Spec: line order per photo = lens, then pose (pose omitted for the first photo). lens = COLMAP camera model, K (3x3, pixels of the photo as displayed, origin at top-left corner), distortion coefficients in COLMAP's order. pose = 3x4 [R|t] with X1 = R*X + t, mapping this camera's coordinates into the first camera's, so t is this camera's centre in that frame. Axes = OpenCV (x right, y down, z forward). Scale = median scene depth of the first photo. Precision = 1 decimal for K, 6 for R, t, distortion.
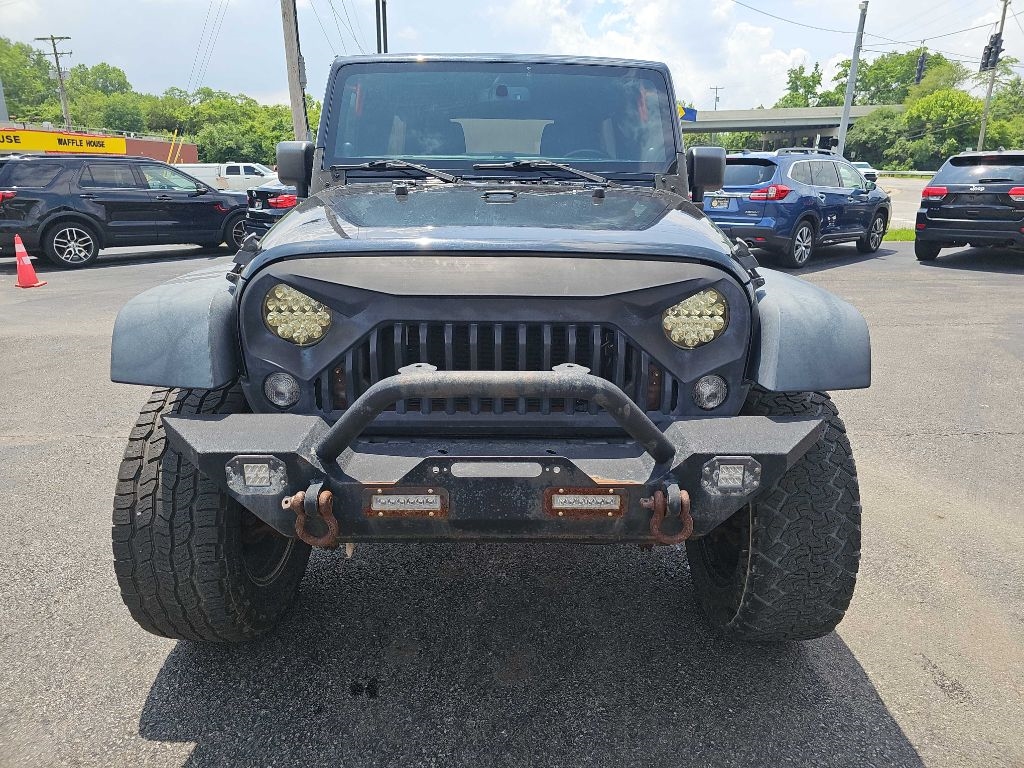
lens RADIAL K [[684.6, 0, 514.2], [0, 684.6, 373.6], [0, 0, 1]] dist [0.049327, -0.037683]
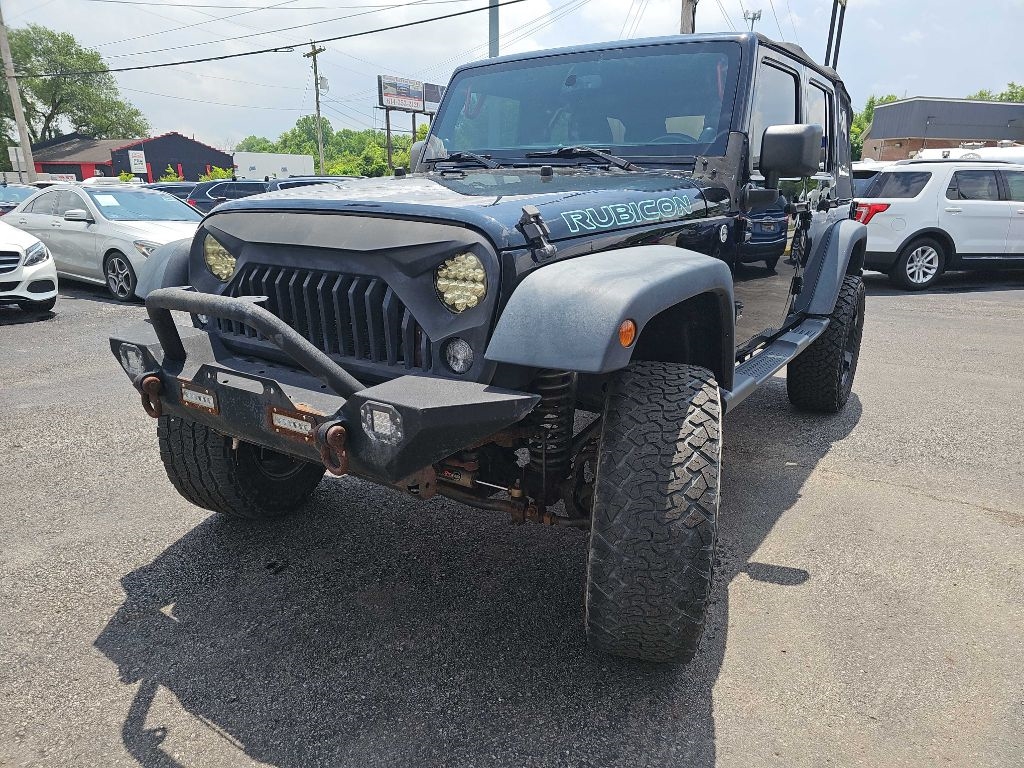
lens RADIAL K [[679.0, 0, 511.7], [0, 679.0, 392.3], [0, 0, 1]] dist [0.043190, -0.025530]
pose [[0.825397, 0.158083, -0.541969, 0.897762], [-0.157610, 0.986350, 0.047668, 0.020006], [0.542107, 0.046075, 0.839045, 0.210991]]
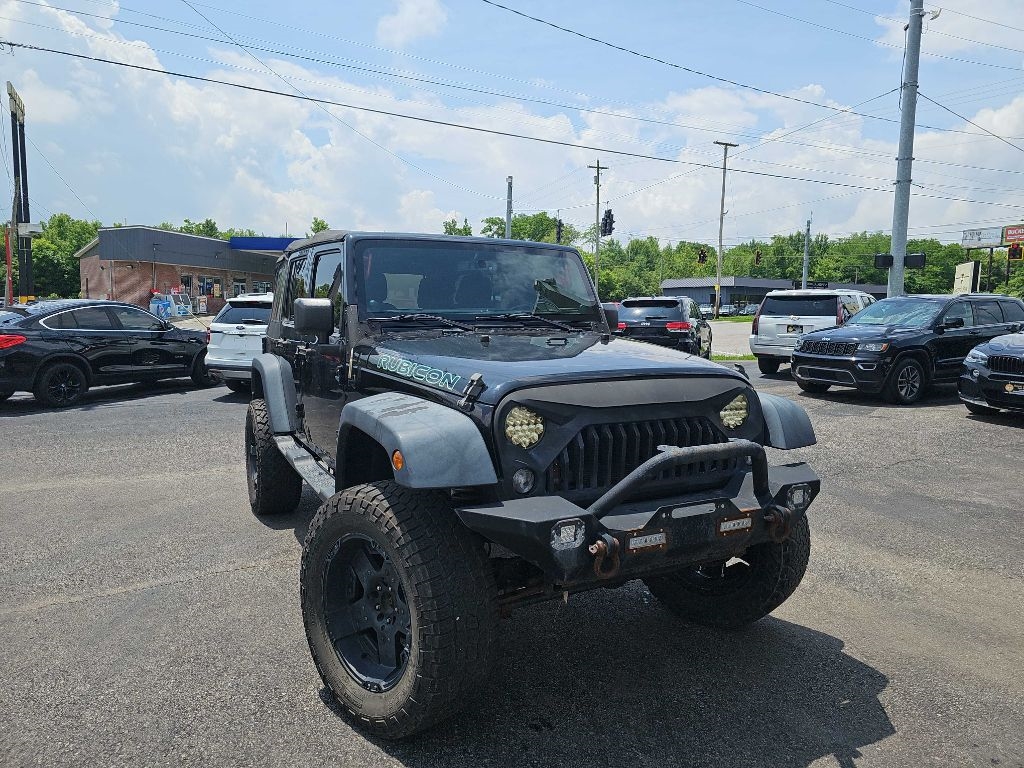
lens RADIAL K [[674.4, 0, 511.8], [0, 674.4, 374.1], [0, 0, 1]] dist [0.087217, -0.085172]
pose [[0.895991, -0.042769, 0.442008, -0.949607], [0.122728, 0.980433, -0.153915, 0.018225], [-0.426776, 0.192153, 0.883708, -0.244479]]
